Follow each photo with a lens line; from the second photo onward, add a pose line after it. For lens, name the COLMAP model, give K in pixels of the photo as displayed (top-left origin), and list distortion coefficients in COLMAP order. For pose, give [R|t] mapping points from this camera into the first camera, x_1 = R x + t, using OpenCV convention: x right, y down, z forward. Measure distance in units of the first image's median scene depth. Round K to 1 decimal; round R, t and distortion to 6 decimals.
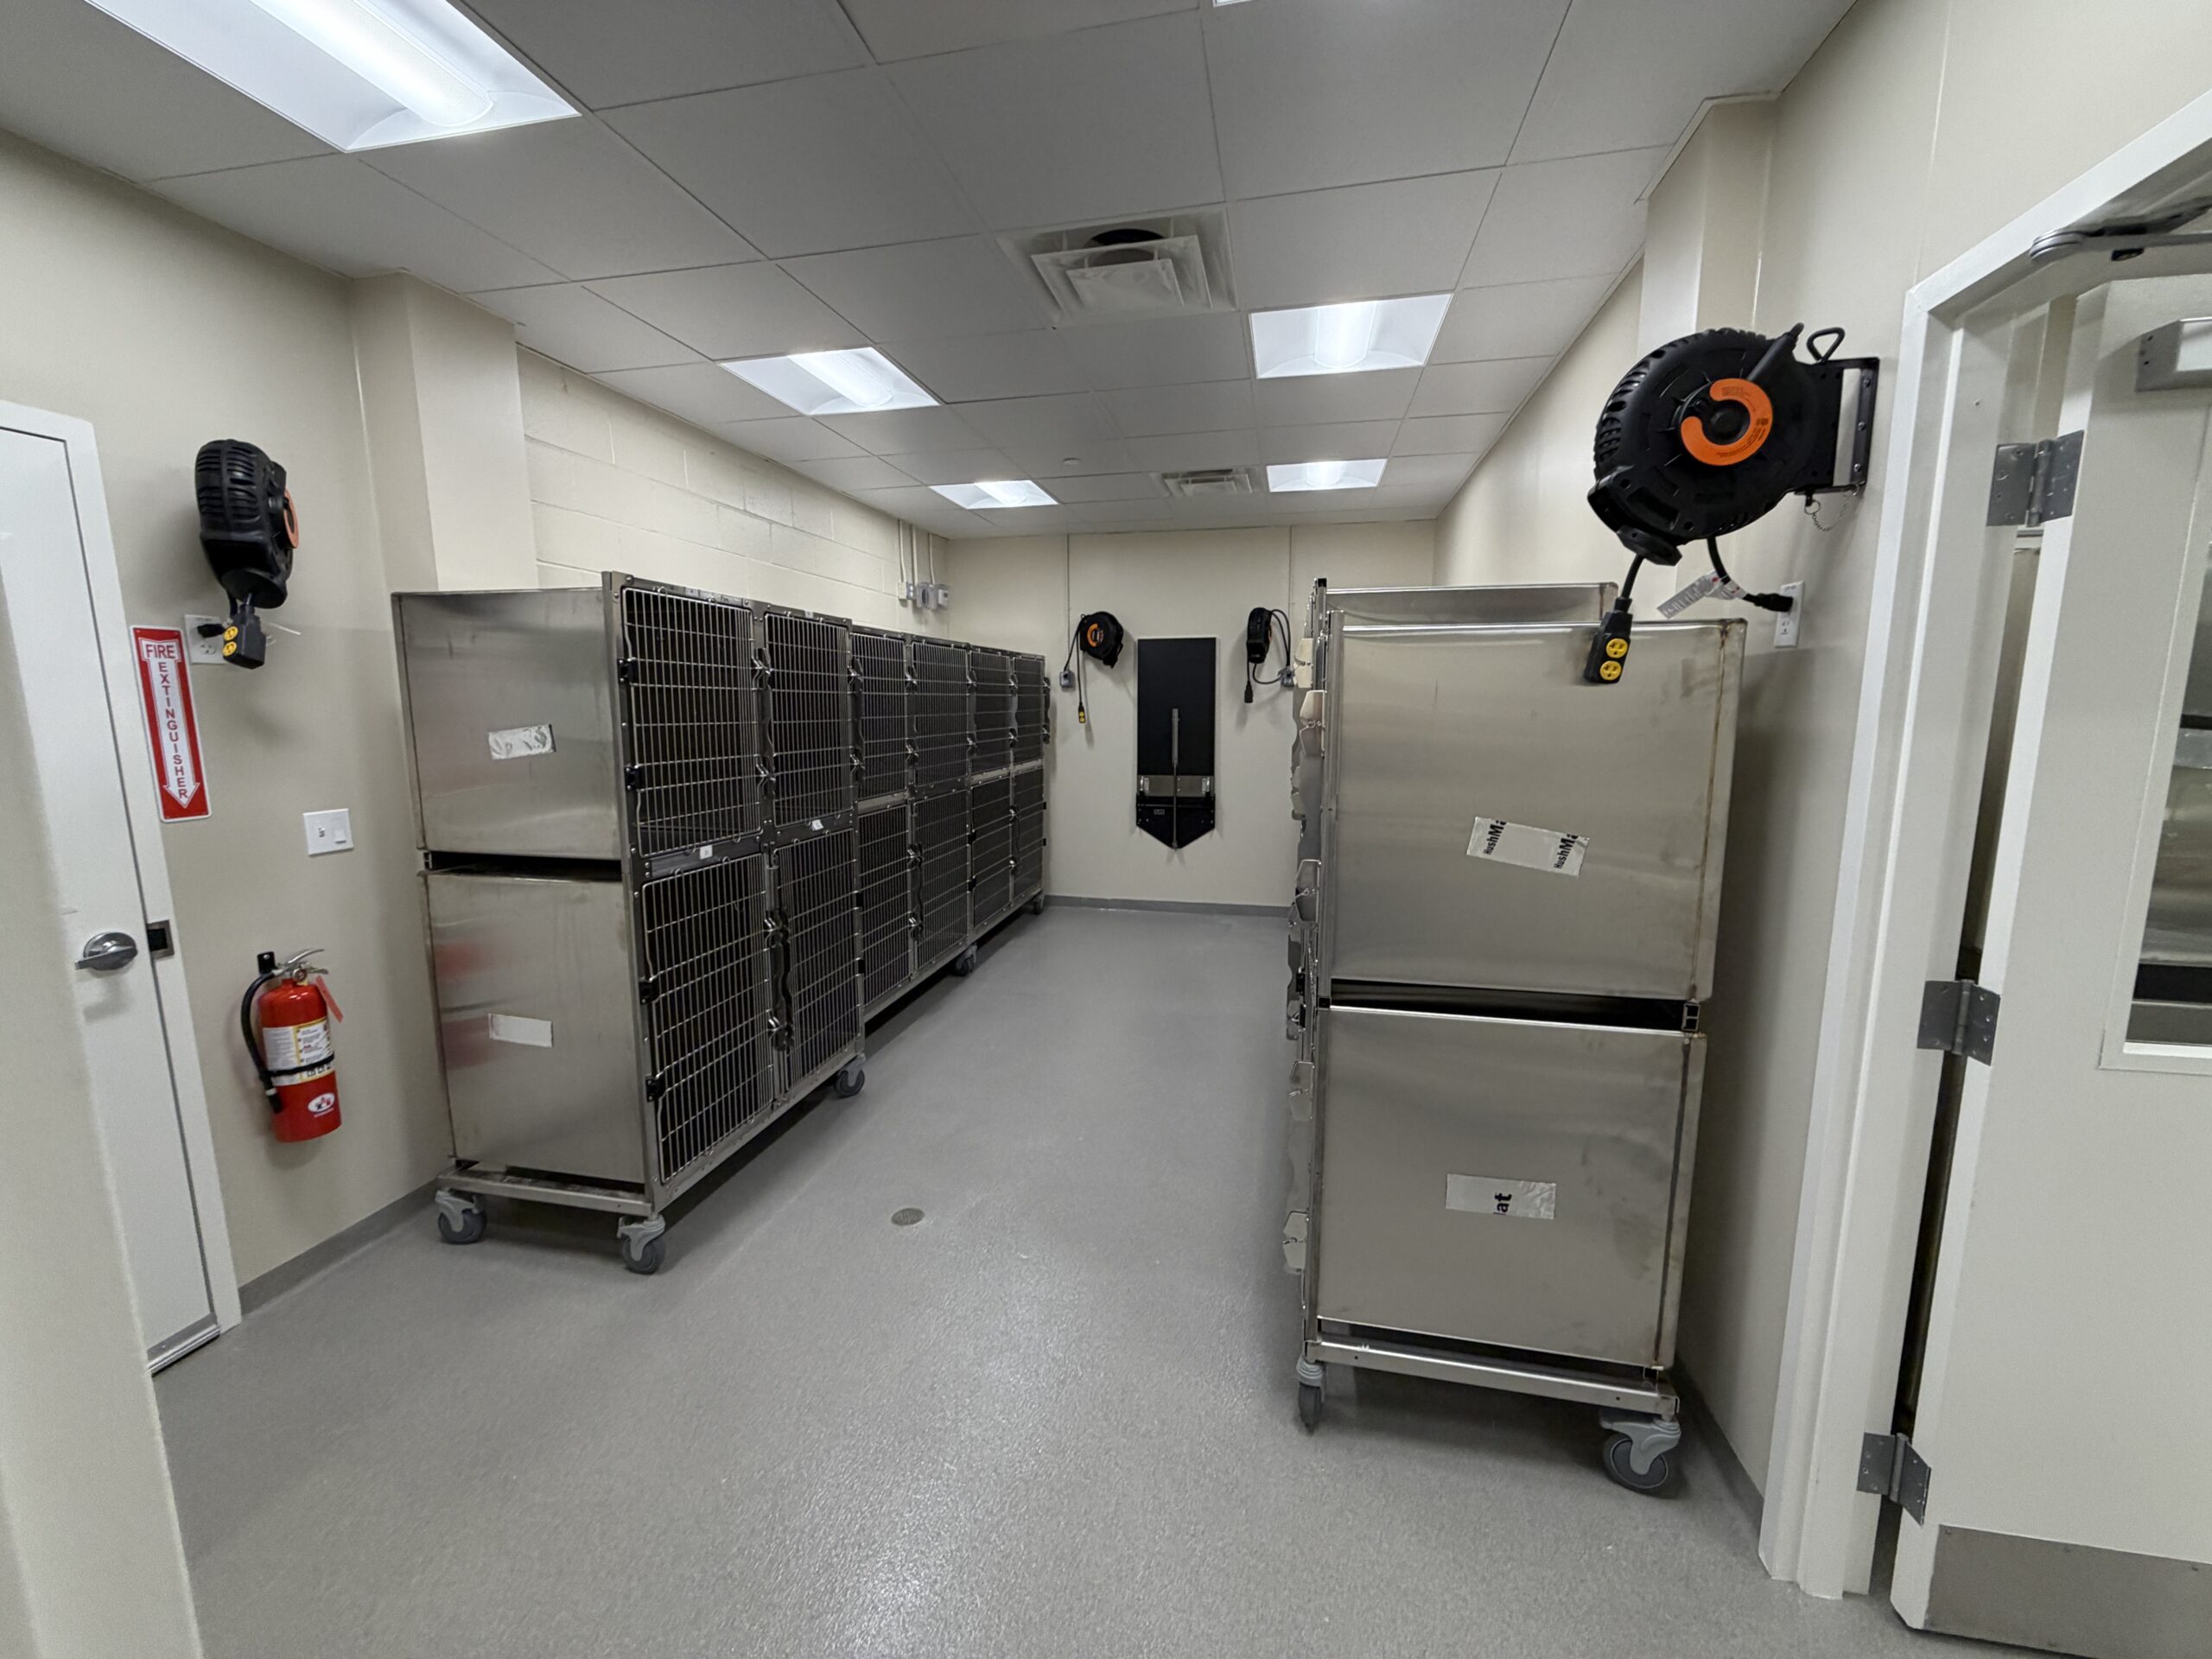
lens RADIAL K [[881.3, 0, 1102.5], [0, 881.3, 830.8], [0, 0, 1]] dist [0.009579, 0.000083]
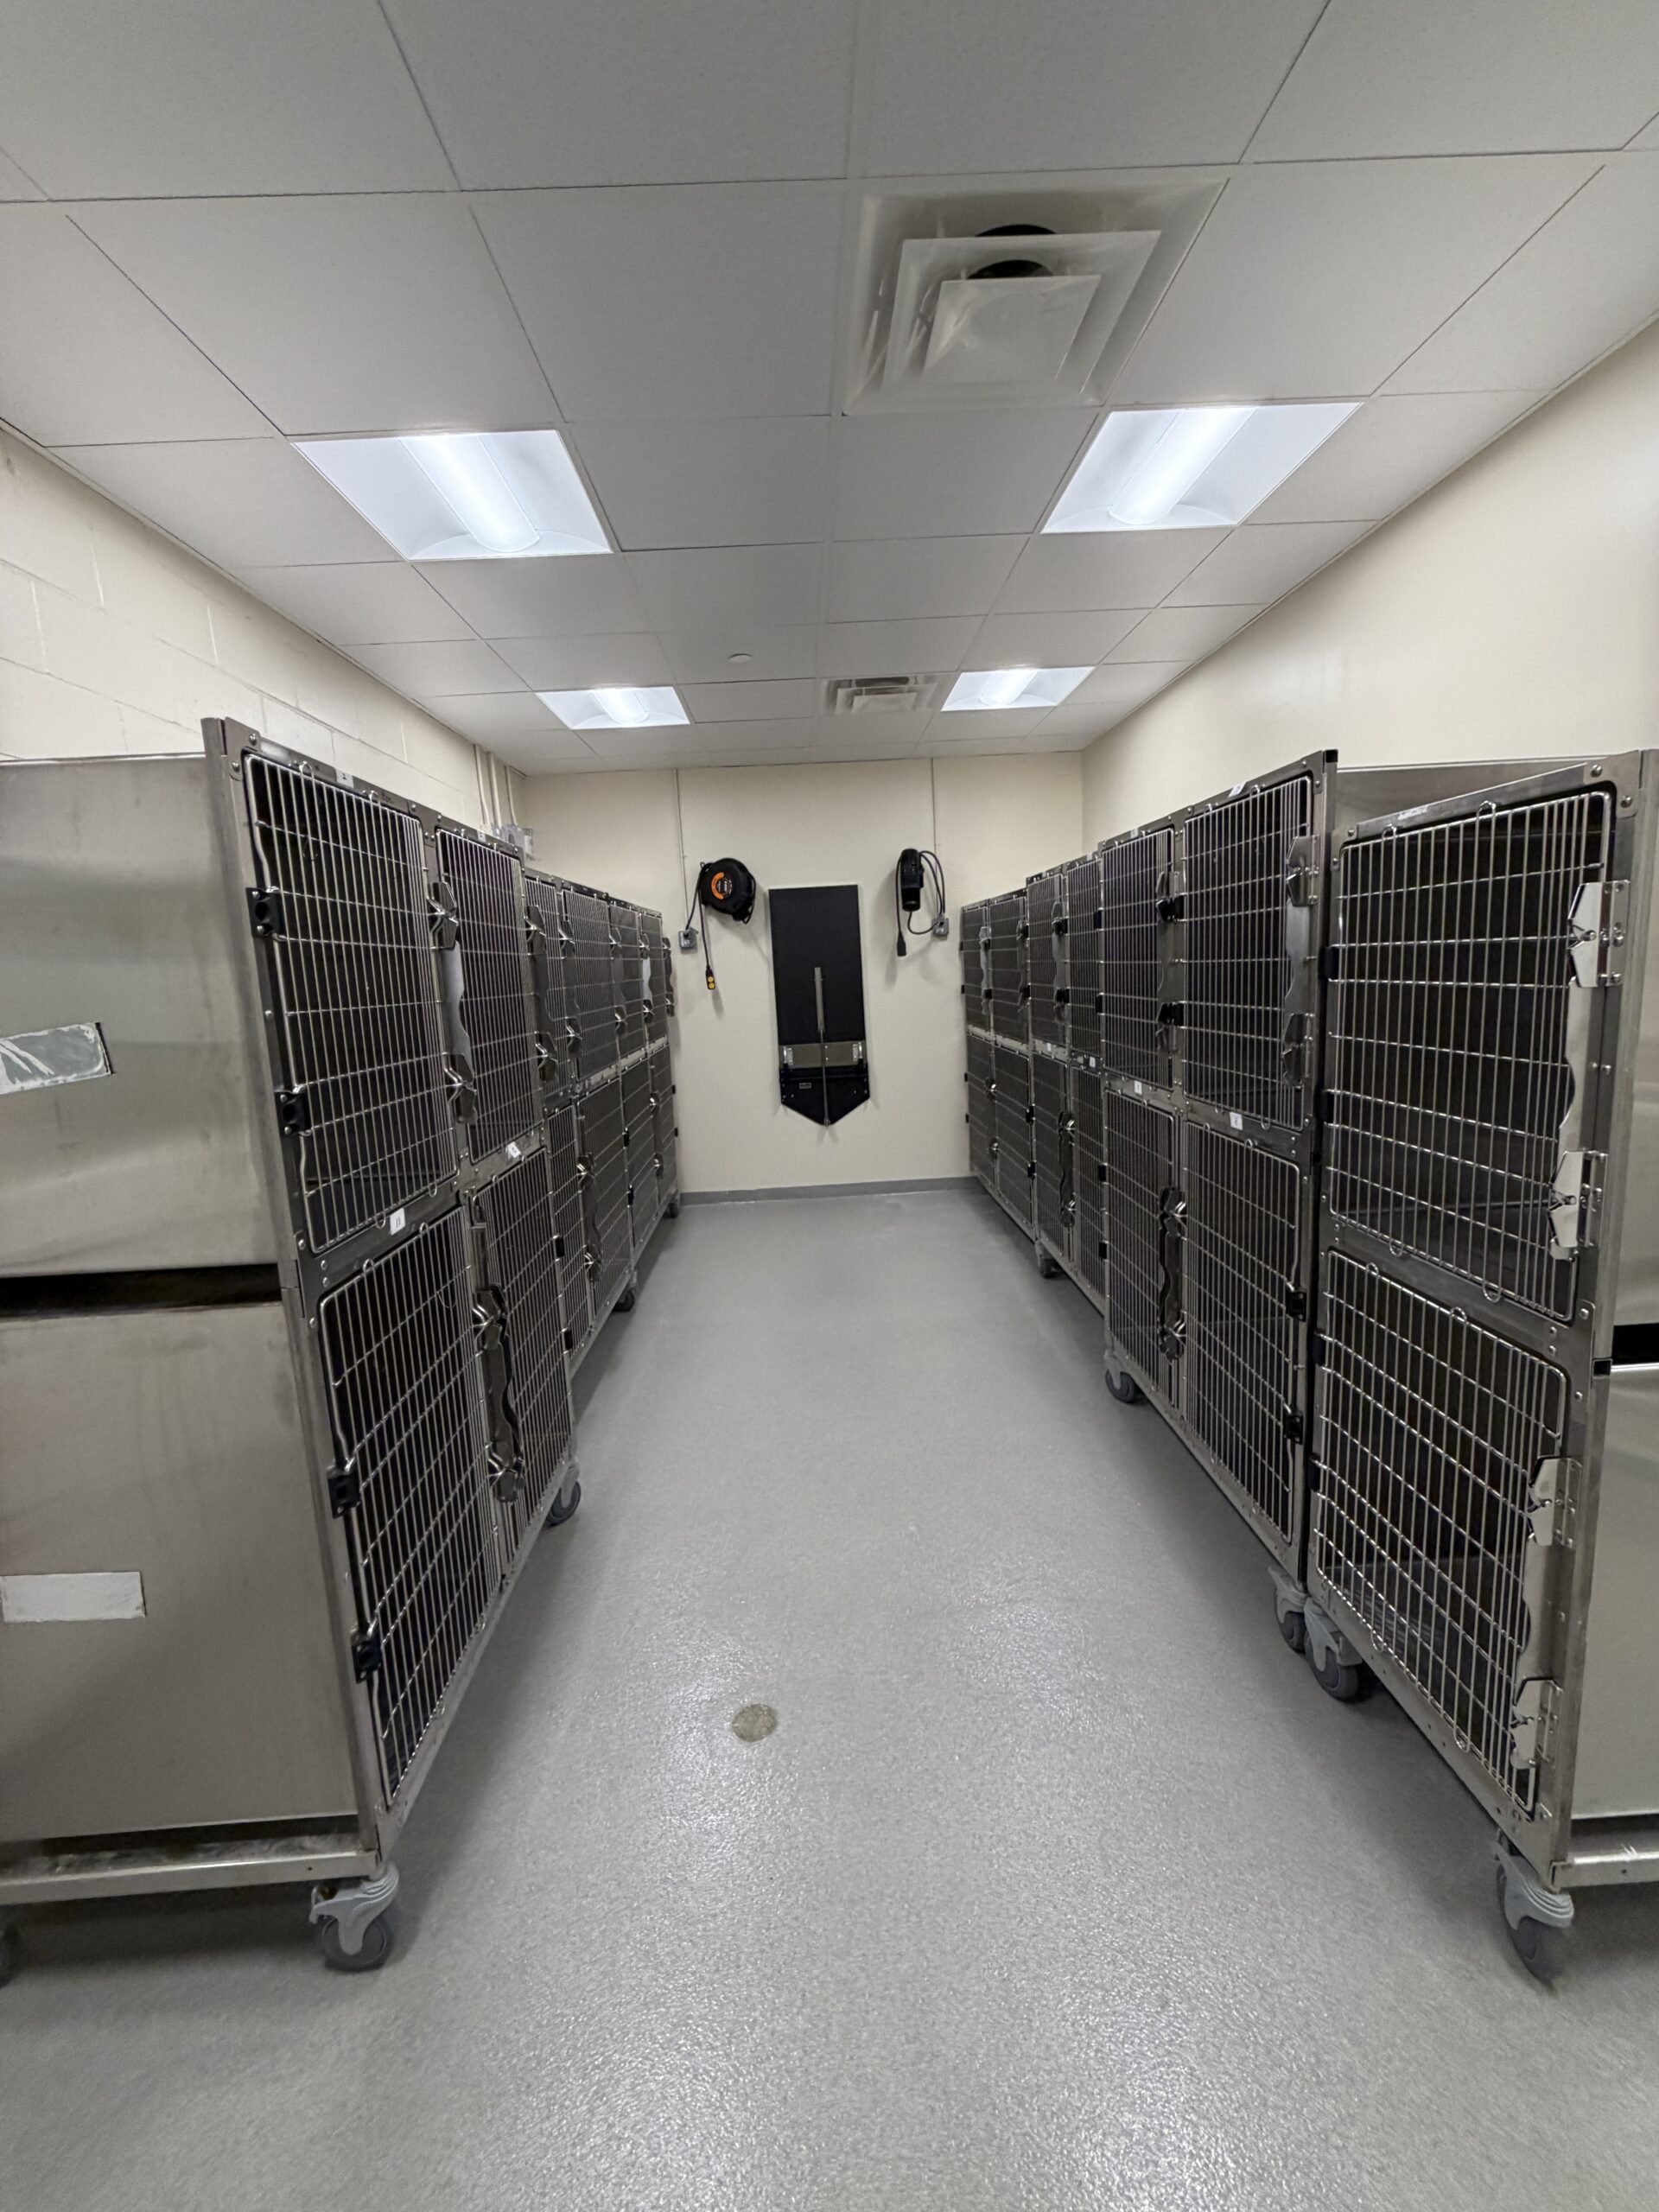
lens RADIAL K [[881.3, 0, 832.3], [0, 881.3, 1103.0], [0, 0, 1]] dist [0.009579, 0.000083]
pose [[0.967688, -0.088189, 0.236224, -0.166168], [0.087011, 0.996088, 0.015429, -0.021678], [-0.236660, 0.005624, 0.971576, 0.194358]]
